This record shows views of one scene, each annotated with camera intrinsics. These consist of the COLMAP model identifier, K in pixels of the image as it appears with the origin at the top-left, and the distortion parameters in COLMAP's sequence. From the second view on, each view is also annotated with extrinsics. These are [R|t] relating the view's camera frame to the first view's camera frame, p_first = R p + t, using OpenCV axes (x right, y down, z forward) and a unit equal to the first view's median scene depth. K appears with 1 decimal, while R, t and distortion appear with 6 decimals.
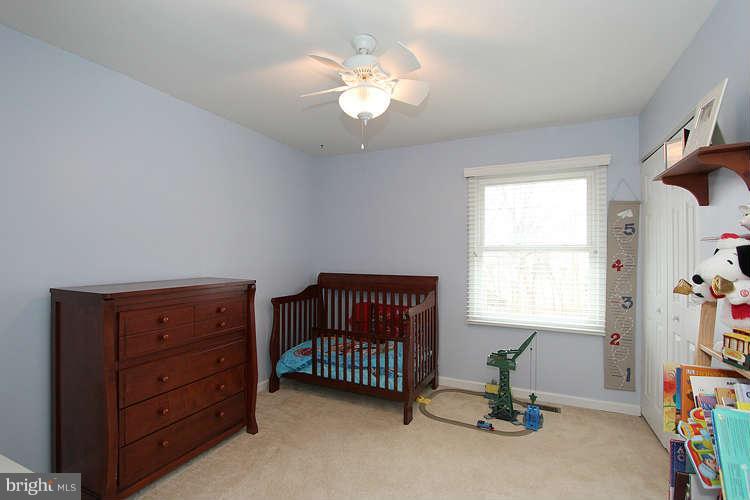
lens RADIAL K [[352.6, 0, 373.2], [0, 352.6, 253.3], [0, 0, 1]] dist [-0.003216, -0.000041]
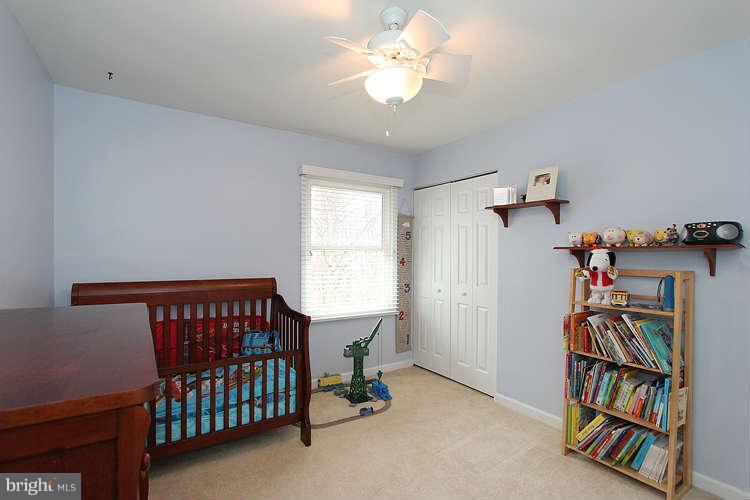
lens RADIAL K [[352.6, 0, 373.2], [0, 352.6, 253.3], [0, 0, 1]] dist [-0.003216, -0.000041]
pose [[0.524093, 0.001255, 0.851660, -0.540320], [-0.009771, 0.999942, 0.004540, -0.003028], [-0.851605, -0.010701, 0.524075, 0.377466]]
